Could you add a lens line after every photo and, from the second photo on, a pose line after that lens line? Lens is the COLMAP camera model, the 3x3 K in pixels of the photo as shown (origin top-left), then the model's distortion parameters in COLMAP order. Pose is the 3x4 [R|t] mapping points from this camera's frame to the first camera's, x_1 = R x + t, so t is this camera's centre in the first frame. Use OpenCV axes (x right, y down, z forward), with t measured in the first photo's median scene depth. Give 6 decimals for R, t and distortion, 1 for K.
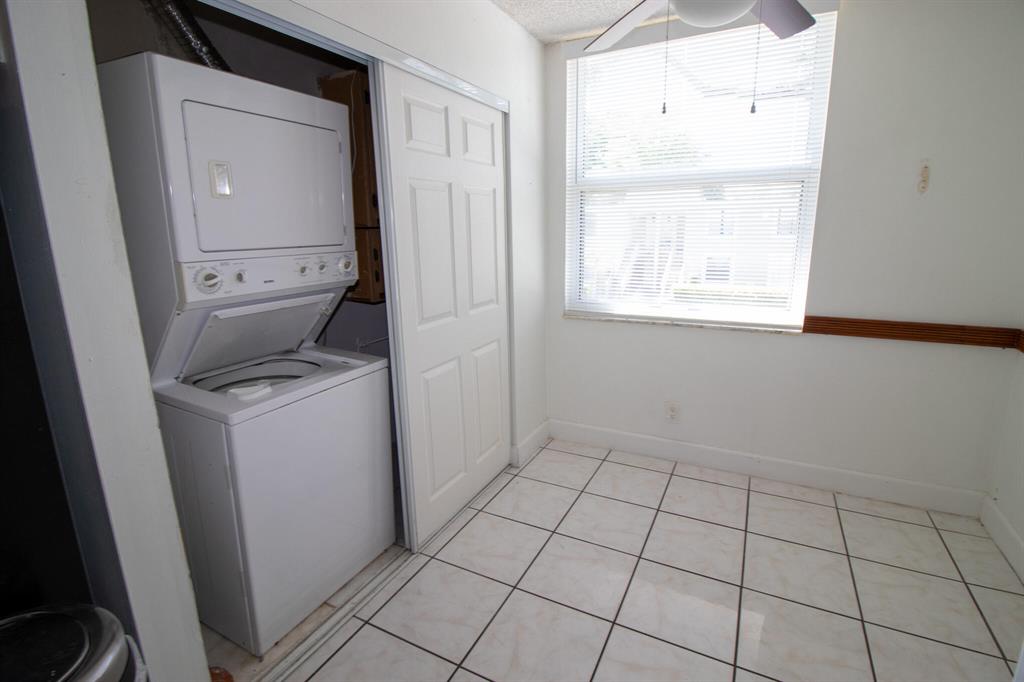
lens RADIAL K [[477.3, 0, 519.6], [0, 477.3, 332.1], [0, 0, 1]] dist [-0.019066, -0.003446]
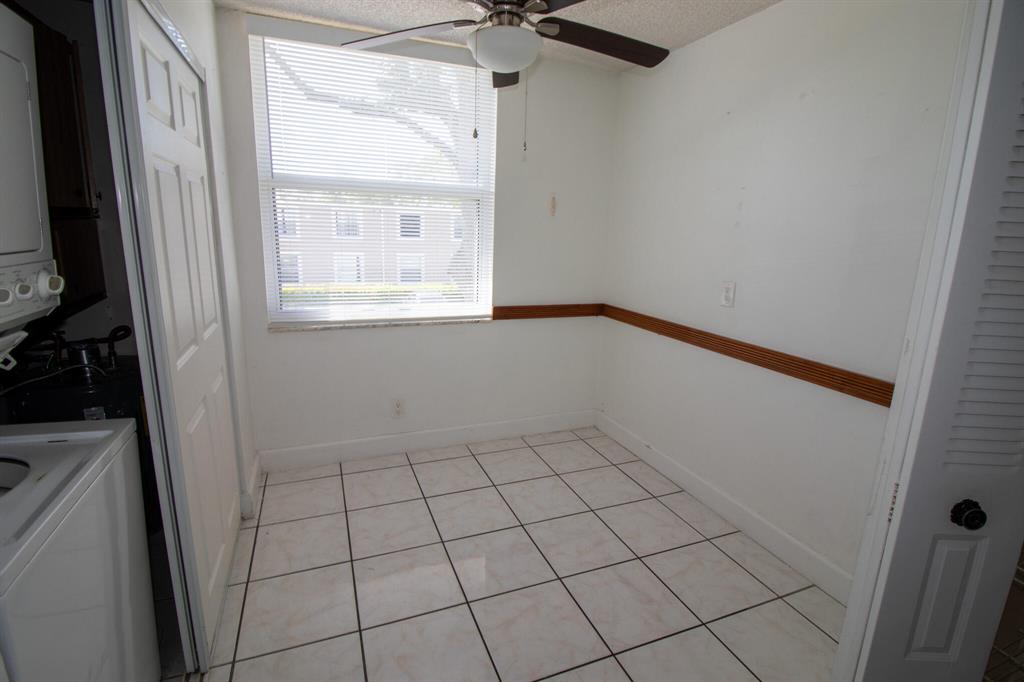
lens RADIAL K [[477.3, 0, 495.1], [0, 477.3, 332.0], [0, 0, 1]] dist [-0.019066, -0.003446]
pose [[0.661037, -0.119065, 0.740847, -0.356572], [0.118256, 0.991523, 0.053836, -0.035599], [-0.740976, 0.052022, 0.669513, 0.145751]]
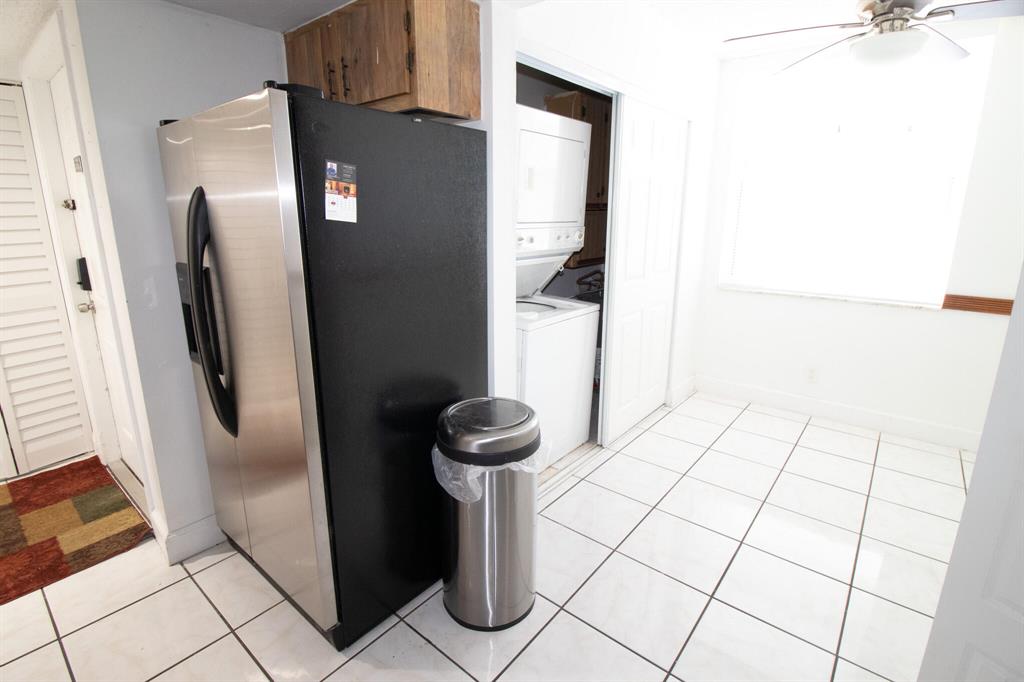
lens RADIAL K [[477.3, 0, 512.9], [0, 477.3, 332.1], [0, 0, 1]] dist [-0.019066, -0.003446]
pose [[0.974581, 0.073268, -0.211717, -0.190371], [-0.066823, 0.997062, 0.037449, 0.085797], [0.213839, -0.022350, 0.976613, -0.362810]]
